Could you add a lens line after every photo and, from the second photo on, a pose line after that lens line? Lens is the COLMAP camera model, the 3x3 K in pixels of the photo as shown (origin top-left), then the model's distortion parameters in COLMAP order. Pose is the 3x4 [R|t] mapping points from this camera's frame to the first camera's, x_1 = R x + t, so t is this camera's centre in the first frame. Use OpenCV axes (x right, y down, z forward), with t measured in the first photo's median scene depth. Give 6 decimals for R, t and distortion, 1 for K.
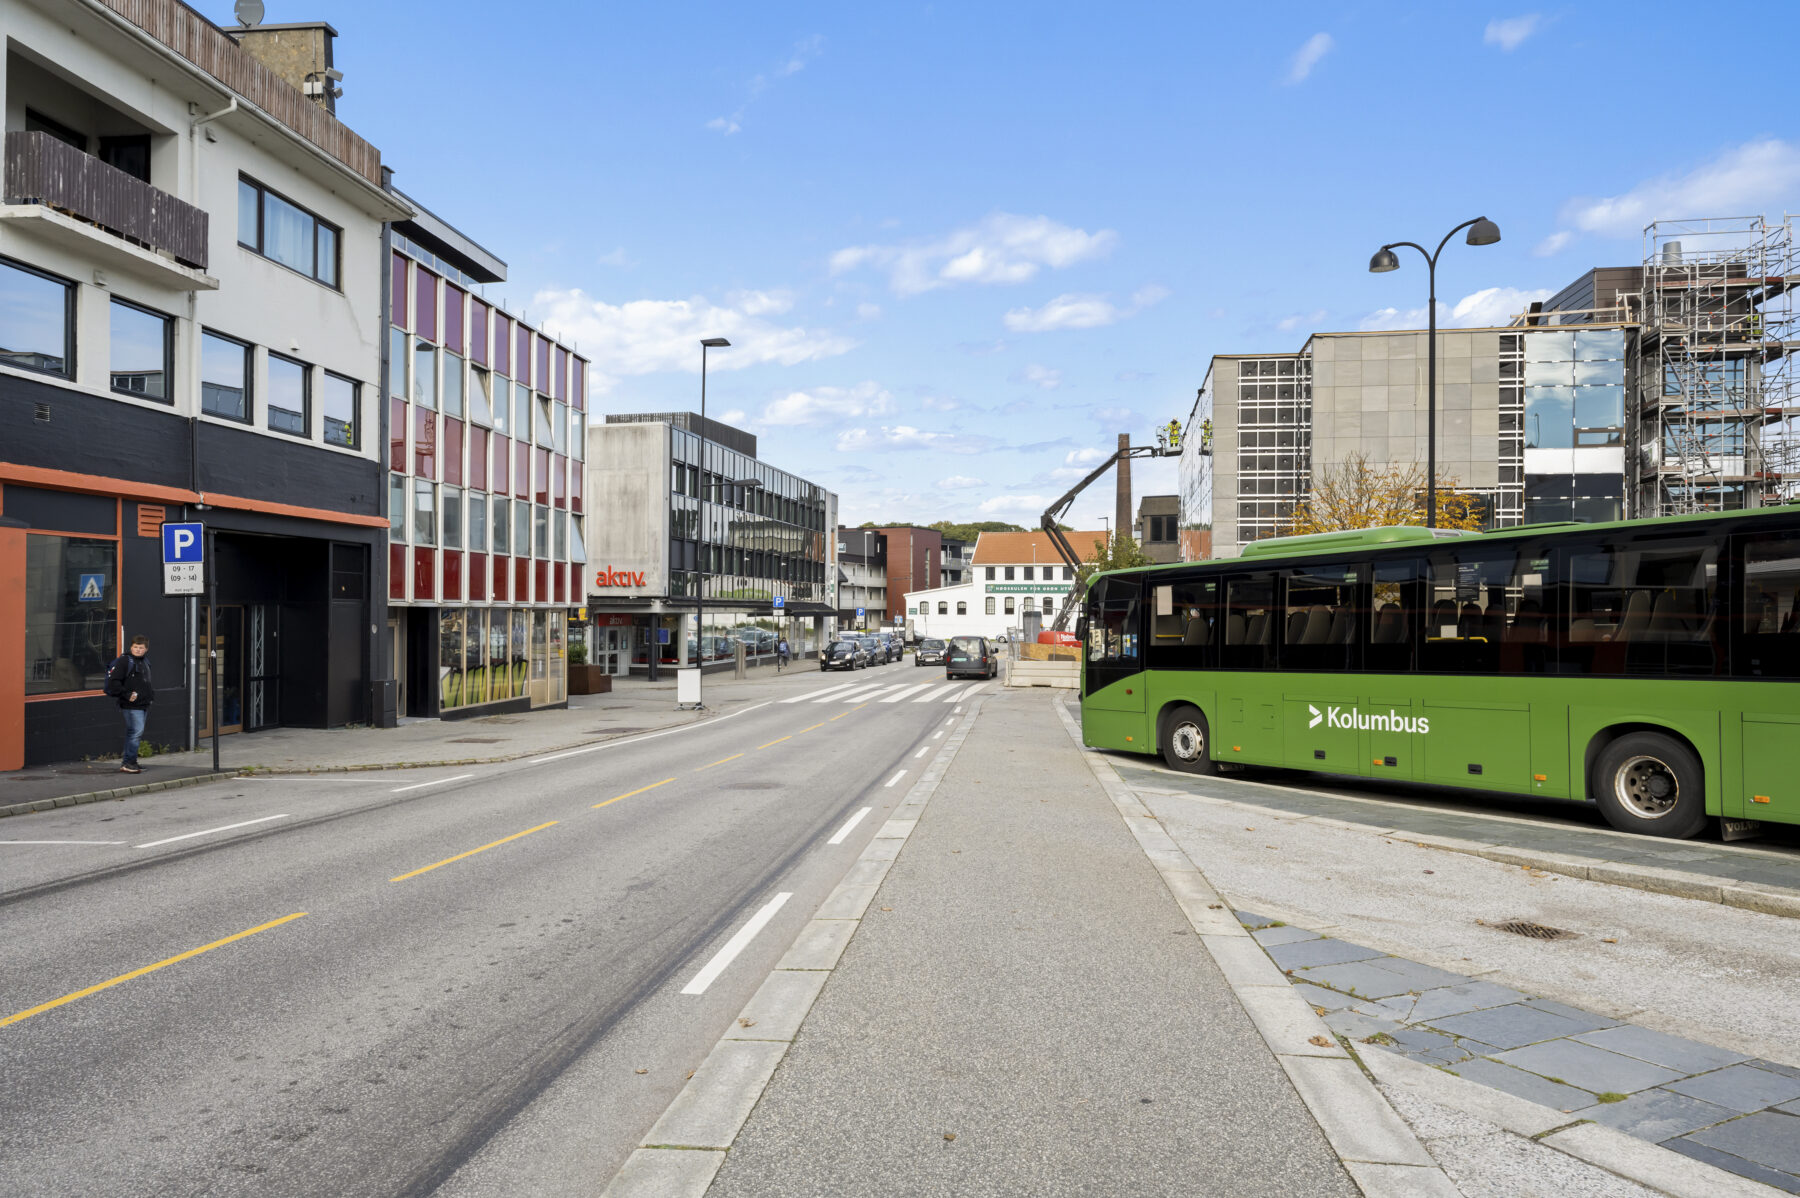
lens RADIAL K [[1206.8, 0, 903.0], [0, 1206.8, 601.8], [0, 0, 1]] dist [0.006798, -0.001736]
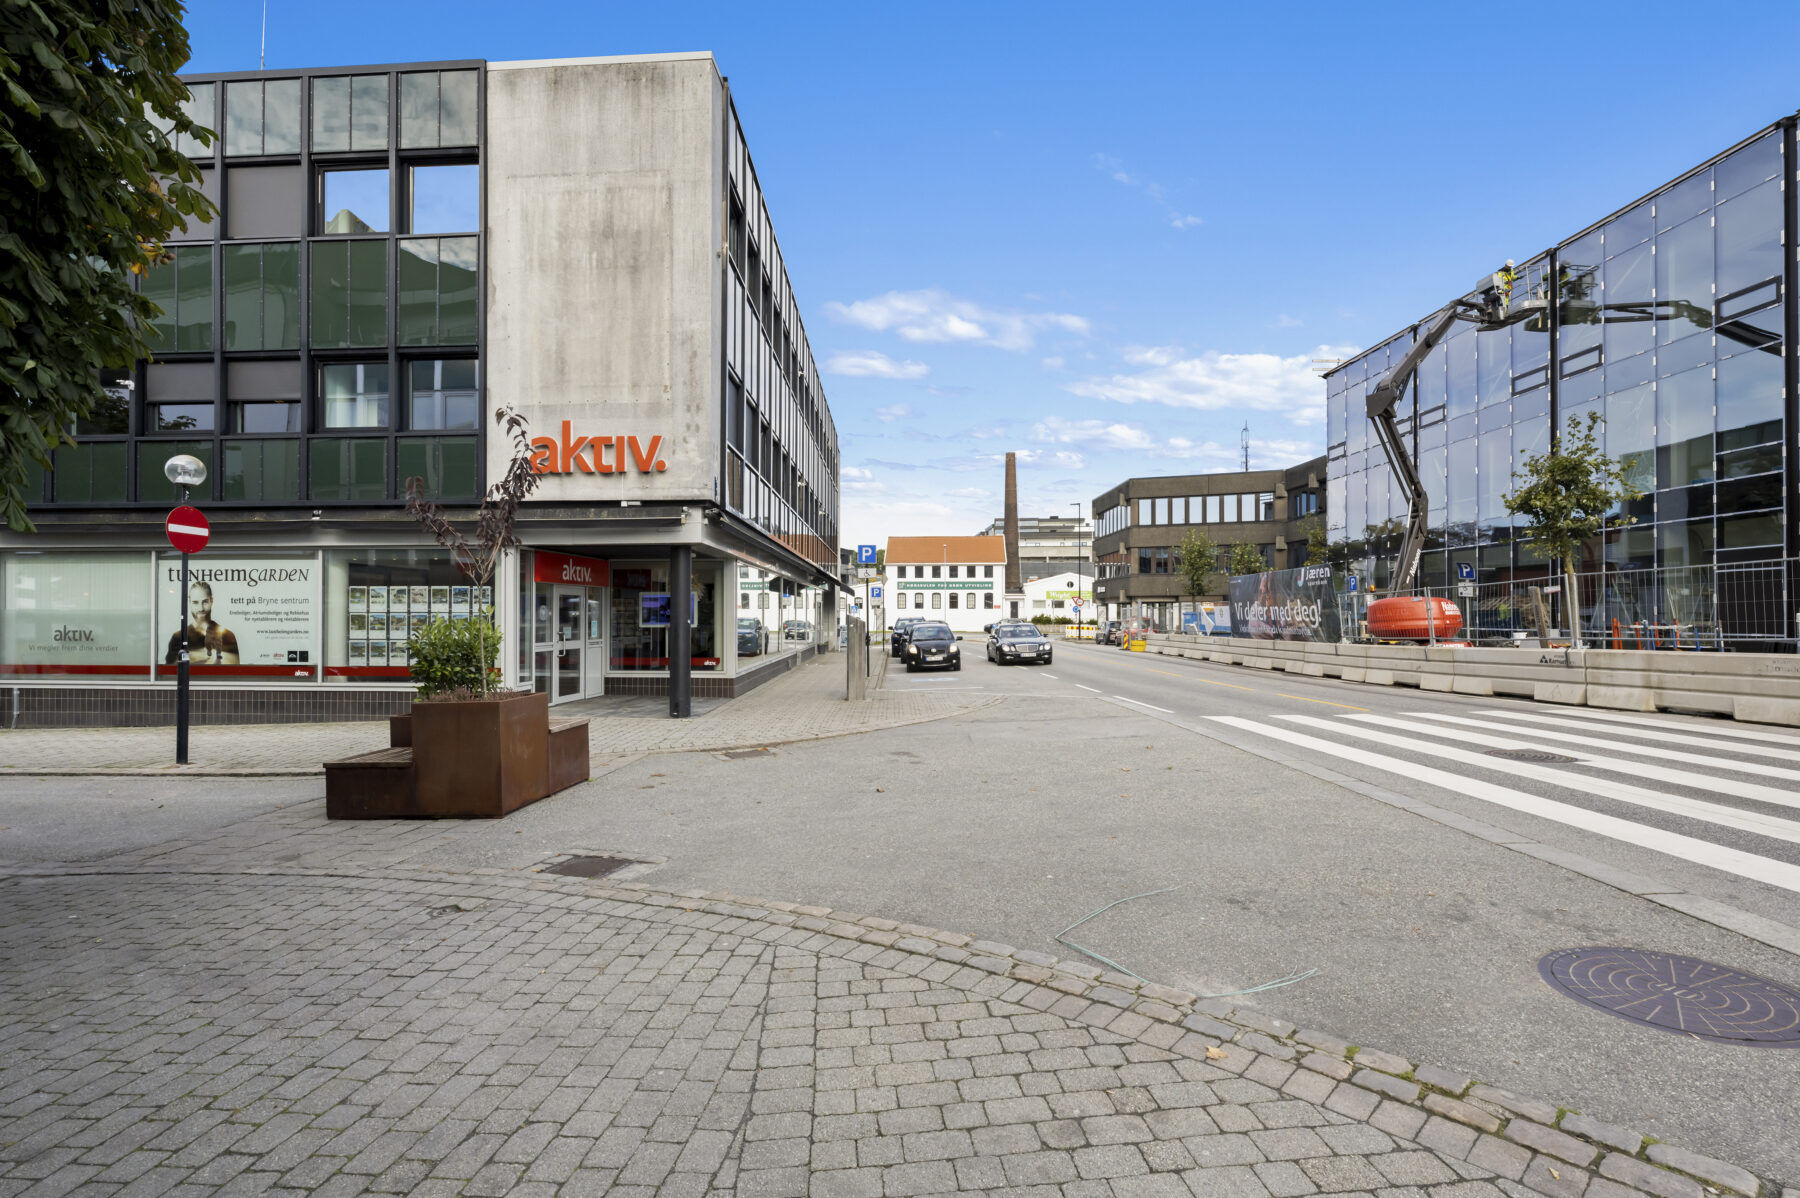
lens RADIAL K [[810.6, 0, 903.8], [0, 810.6, 608.0], [0, 0, 1]] dist [-0.001299, 0.000156]
pose [[0.982216, -0.002937, 0.187733, -0.177115], [0.003267, 0.999994, -0.001446, 0.029108], [-0.187728, 0.002033, 0.982219, 0.692029]]
